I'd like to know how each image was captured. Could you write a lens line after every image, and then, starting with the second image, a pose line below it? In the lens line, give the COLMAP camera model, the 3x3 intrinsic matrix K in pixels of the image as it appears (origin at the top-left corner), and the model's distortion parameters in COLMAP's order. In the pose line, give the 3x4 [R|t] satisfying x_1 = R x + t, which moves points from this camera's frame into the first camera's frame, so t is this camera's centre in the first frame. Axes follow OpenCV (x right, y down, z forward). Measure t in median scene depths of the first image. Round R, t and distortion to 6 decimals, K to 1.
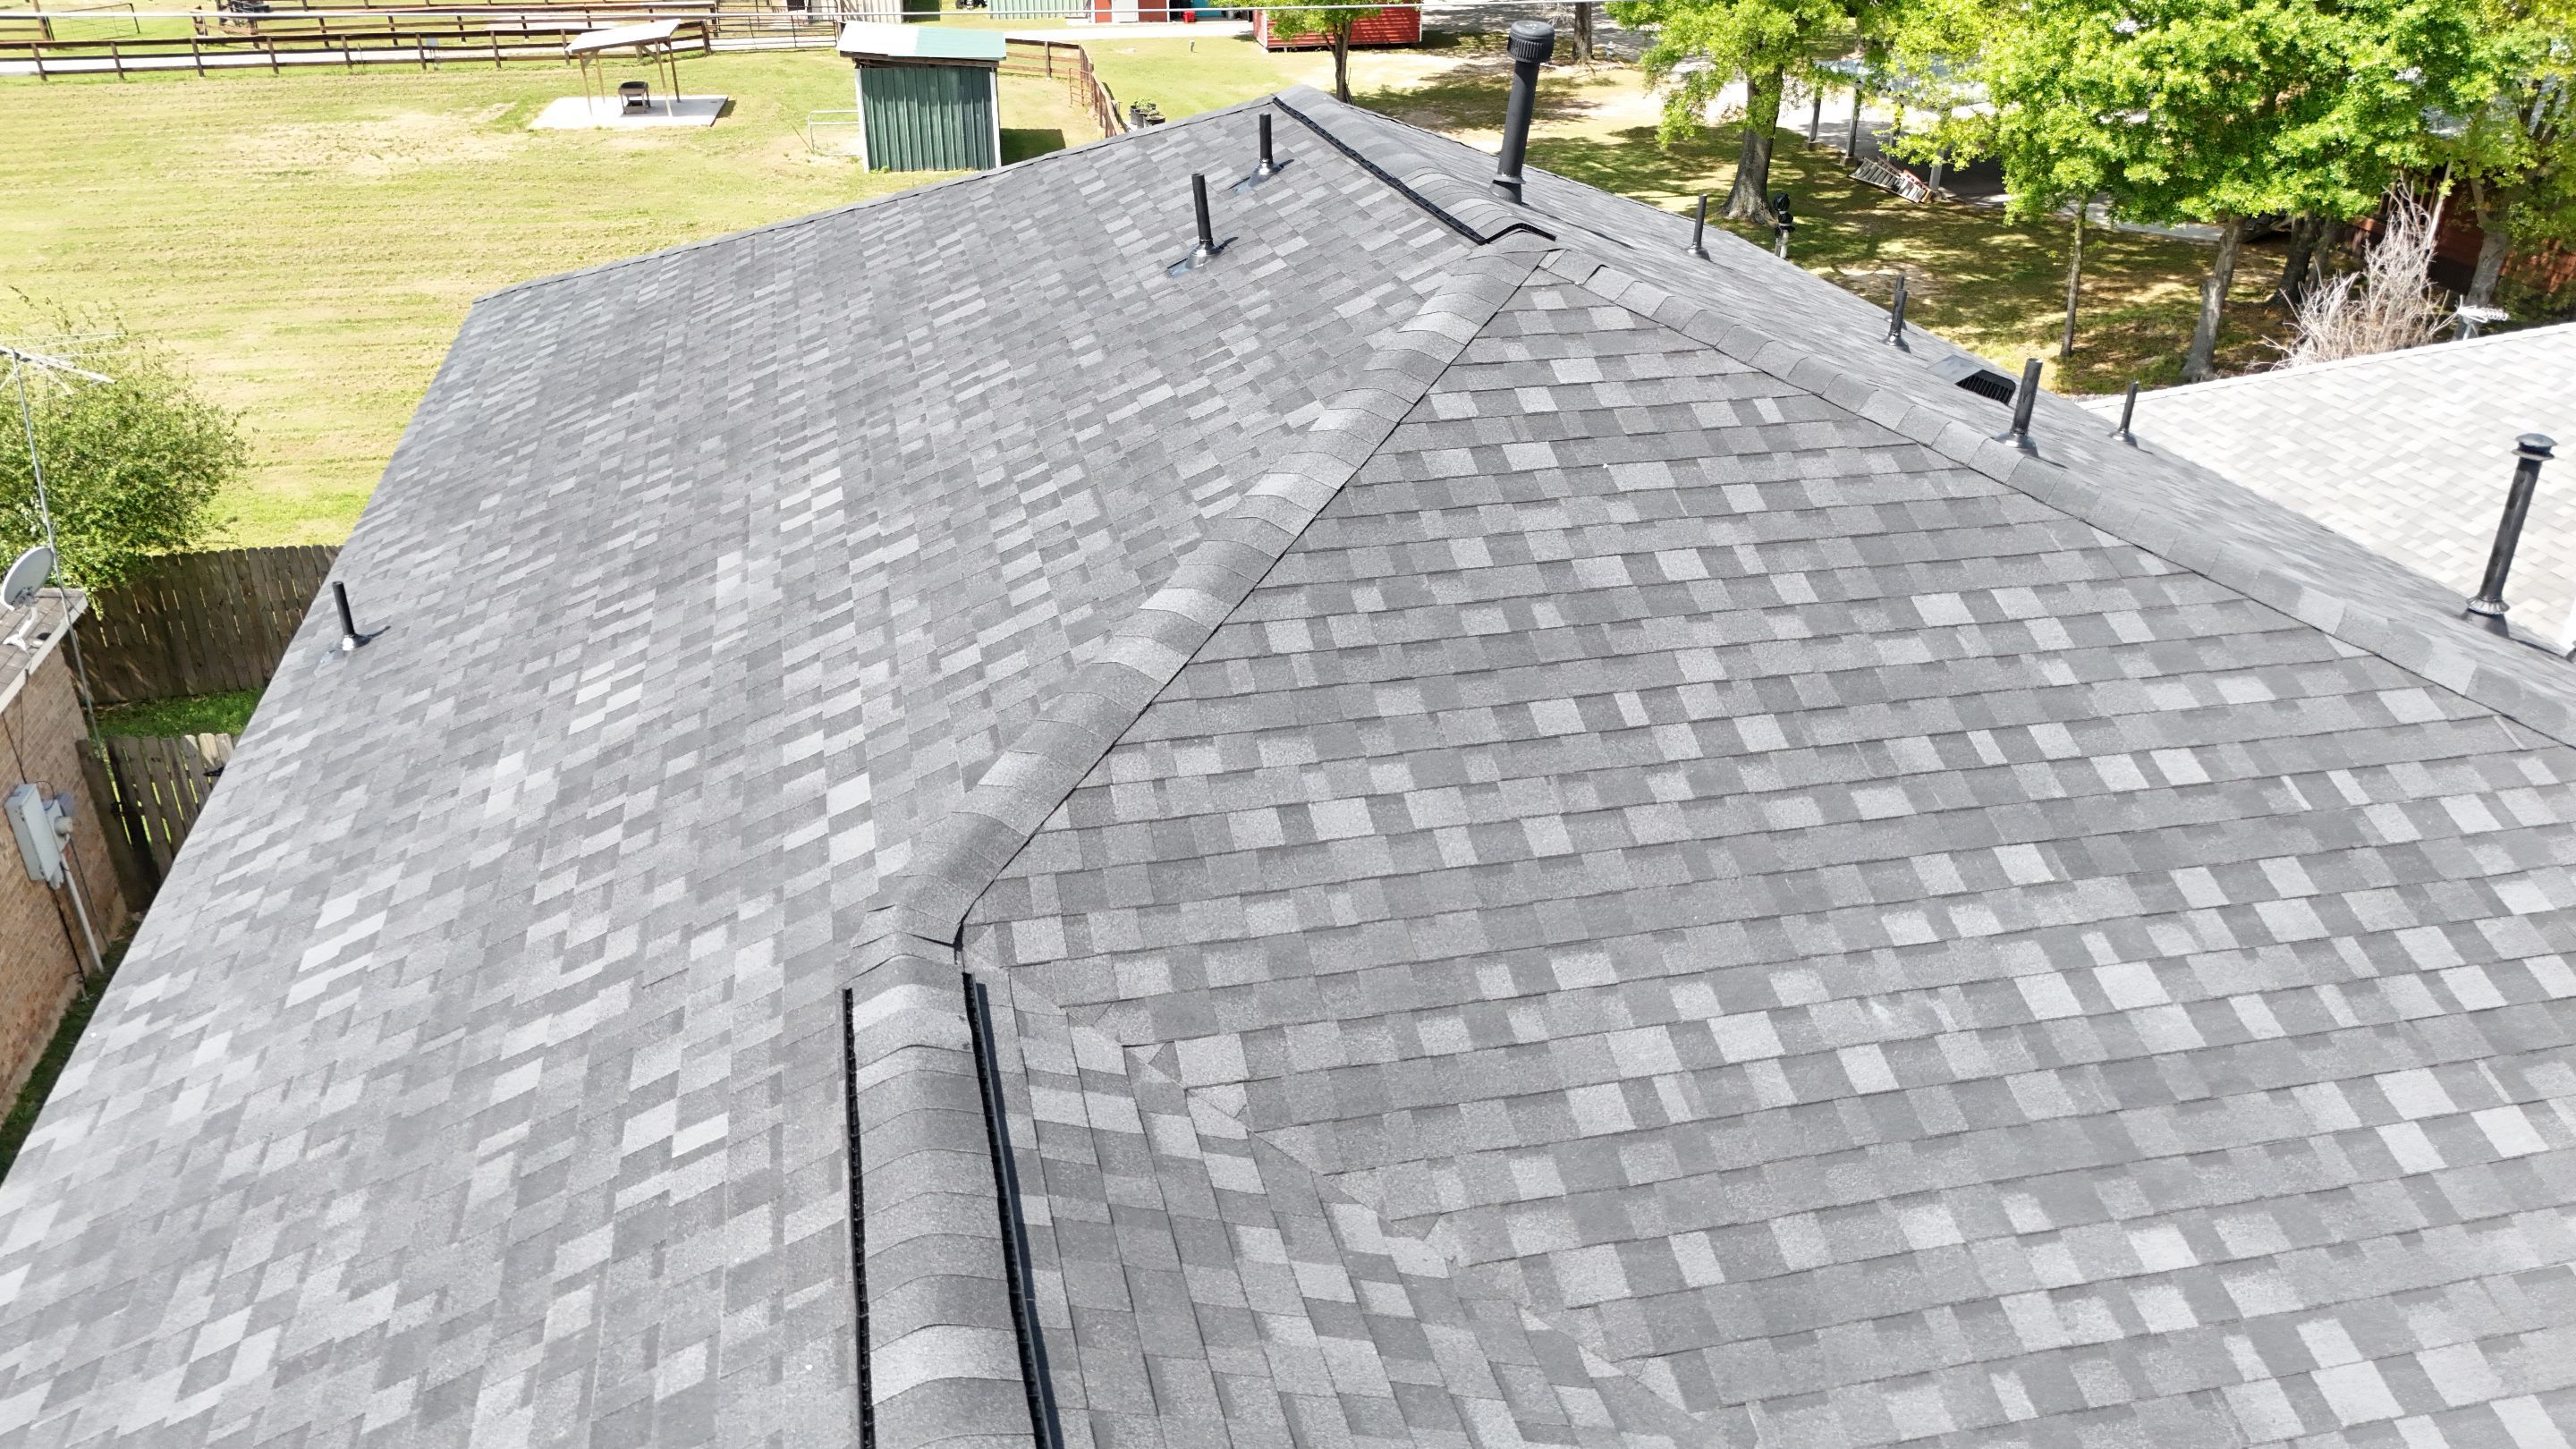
lens RADIAL K [[1899.7, 0, 1292.4], [0, 1899.7, 724.7], [0, 0, 1]] dist [0.081539, -0.081693]
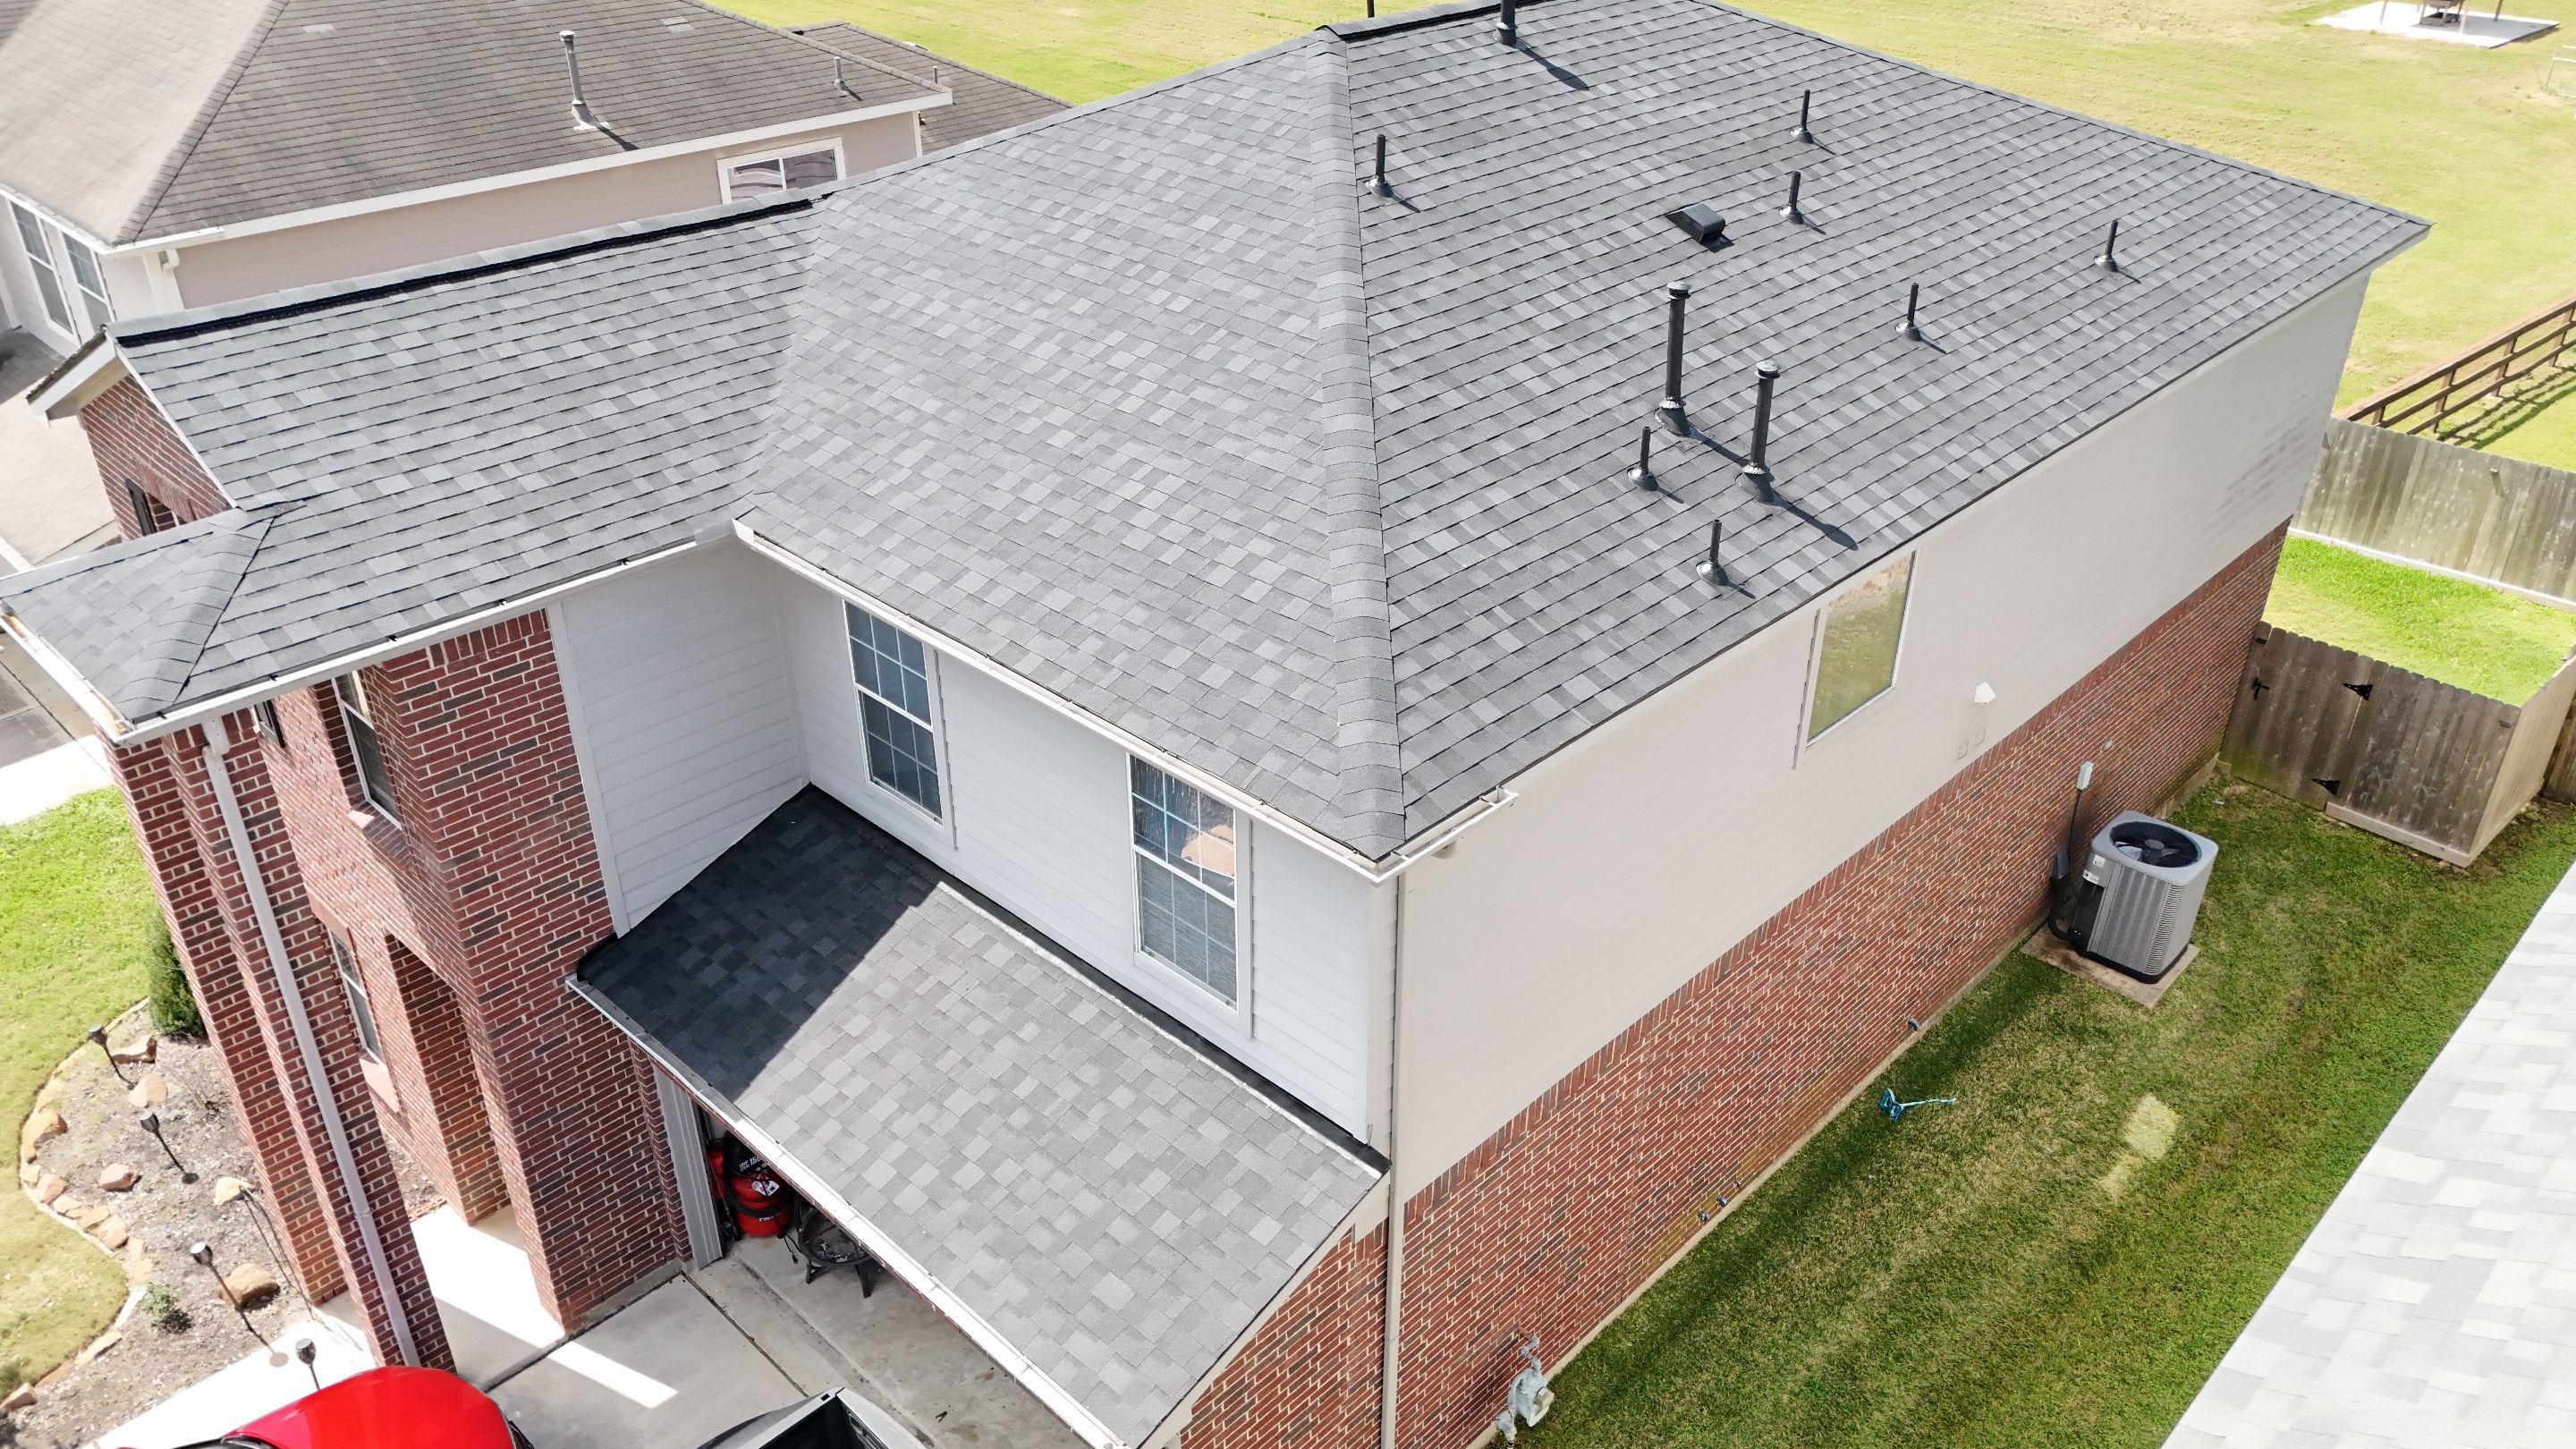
lens RADIAL K [[1899.7, 0, 1285.1], [0, 1899.7, 730.5], [0, 0, 1]] dist [0.081539, -0.081693]
pose [[0.529239, 0.424043, -0.734910, 2.200828], [-0.382161, 0.892457, 0.239737, -0.102164], [0.757535, 0.153976, 0.634376, -0.136458]]
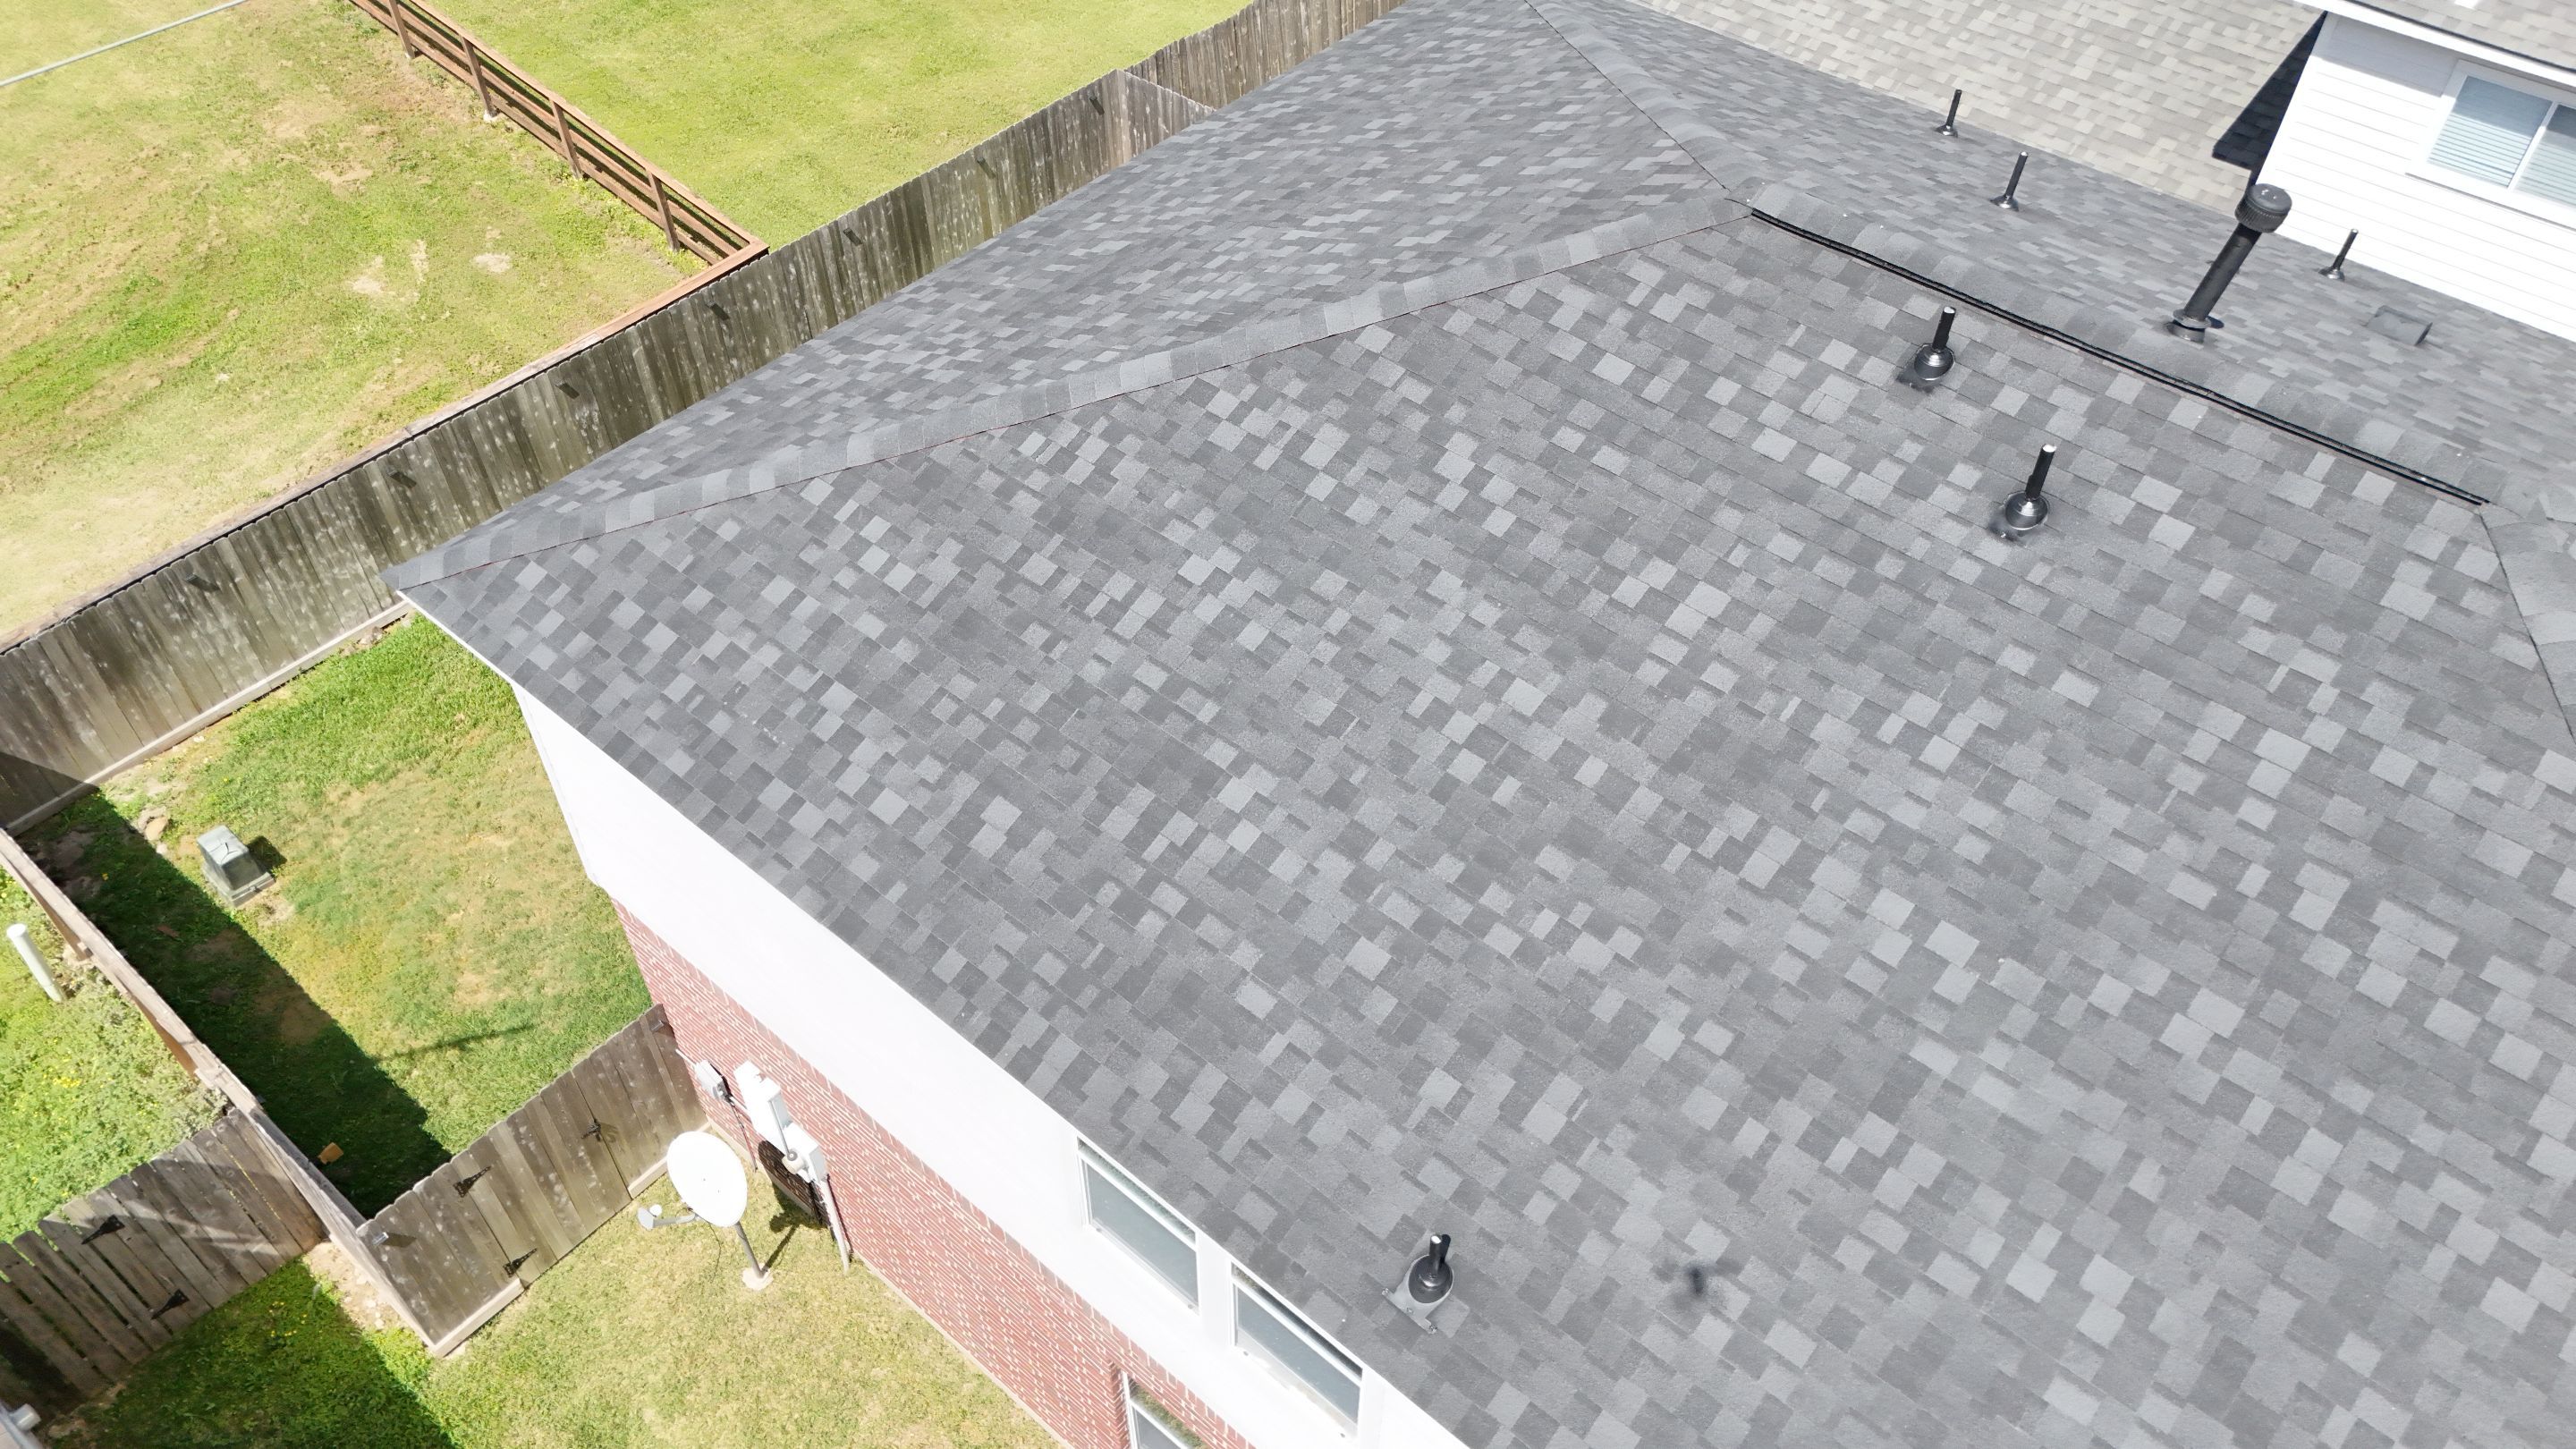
lens RADIAL K [[1899.7, 0, 1287.6], [0, 1899.7, 714.1], [0, 0, 1]] dist [0.081539, -0.081693]
pose [[0.811139, -0.419822, 0.407189, -1.175740], [0.260341, 0.882627, 0.391397, -0.938357], [-0.523713, -0.211470, 0.825230, 0.537104]]
